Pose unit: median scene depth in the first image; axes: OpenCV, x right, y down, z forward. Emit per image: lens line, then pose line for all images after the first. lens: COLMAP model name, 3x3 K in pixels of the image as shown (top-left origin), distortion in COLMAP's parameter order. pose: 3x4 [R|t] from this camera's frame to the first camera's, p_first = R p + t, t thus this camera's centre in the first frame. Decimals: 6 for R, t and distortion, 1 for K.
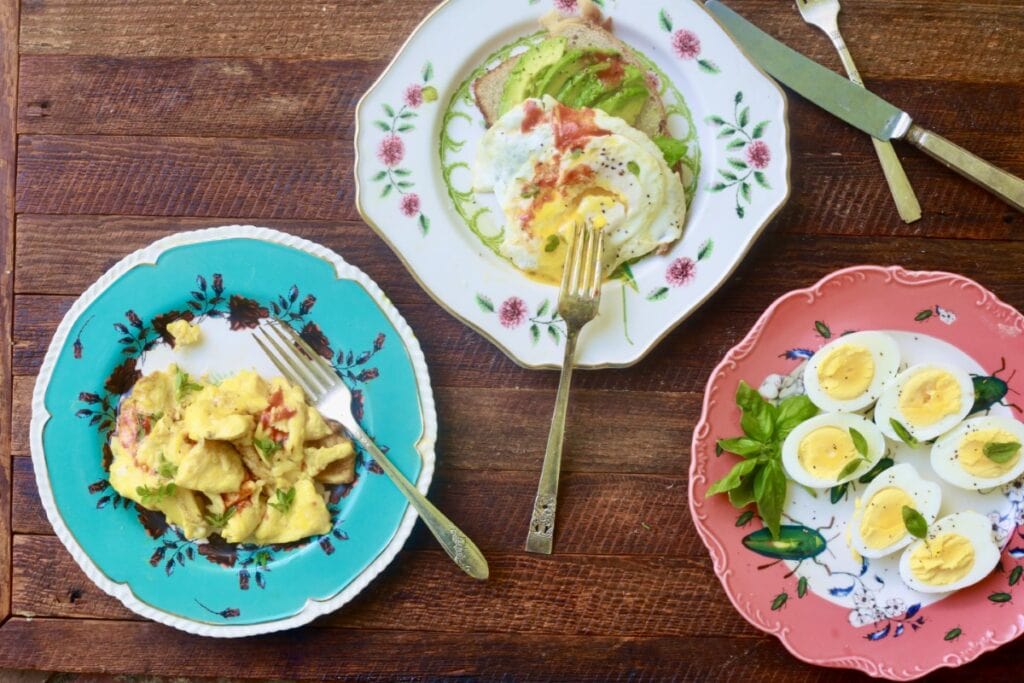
lens RADIAL K [[1479.3, 0, 512.0], [0, 1479.3, 341.5], [0, 0, 1]] dist [-0.222727, 0.218953]
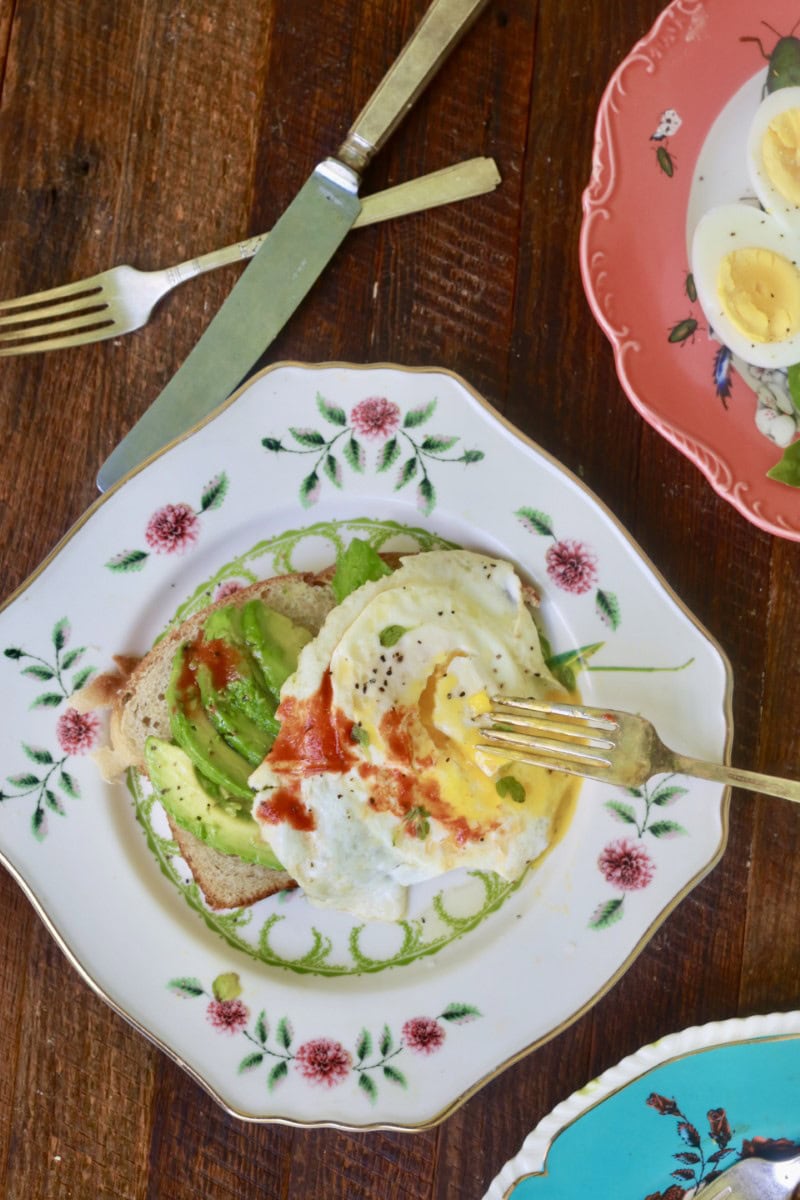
lens RADIAL K [[1733.6, 0, 400.0], [0, 1733.6, 600.0], [0, 0, 1]] dist [-0.222727, 0.218953]
pose [[0.067806, -0.990505, 0.119596, 0.016873], [0.997694, 0.067671, -0.005193, -0.109614], [-0.002949, 0.119672, 0.992809, 0.335298]]
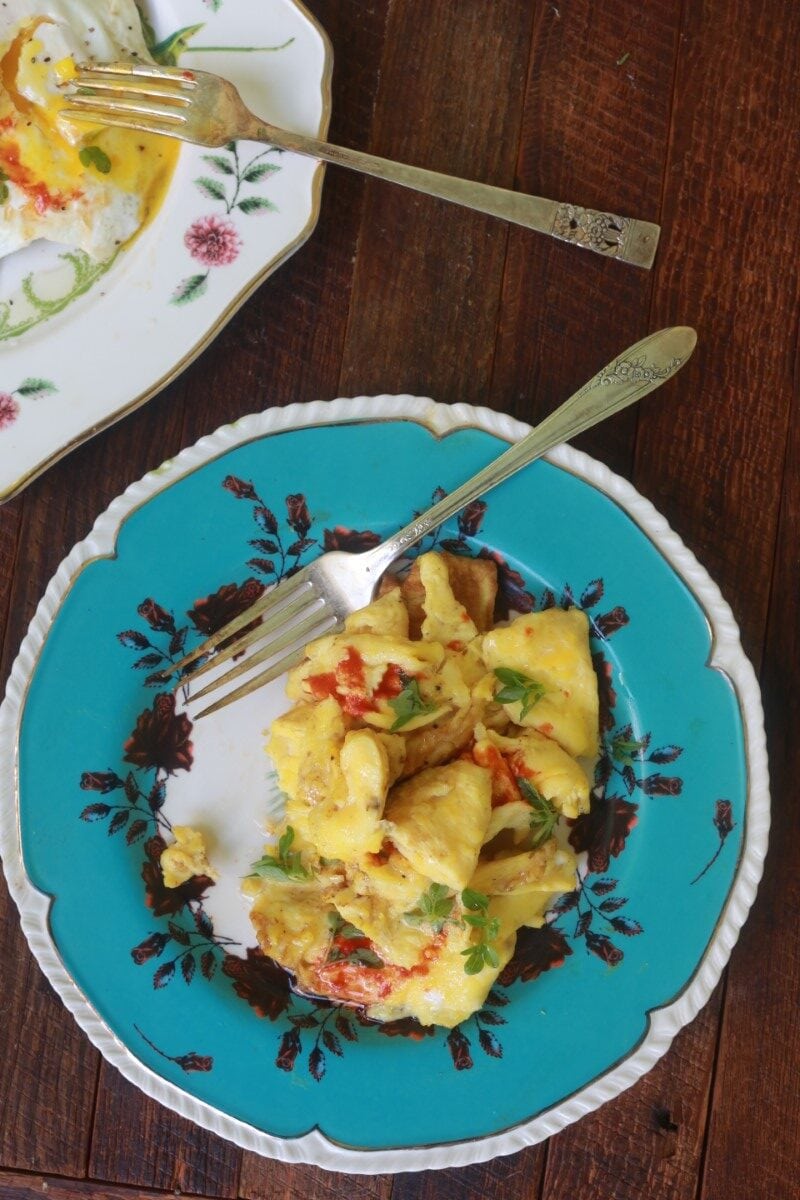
lens RADIAL K [[1733.6, 0, 400.0], [0, 1733.6, 600.0], [0, 0, 1]] dist [-0.222727, 0.218953]
pose [[0.097665, -0.993363, 0.060756, -0.162963], [0.995199, 0.097092, -0.012334, 0.070175], [0.006353, 0.061669, 0.998076, 0.377226]]
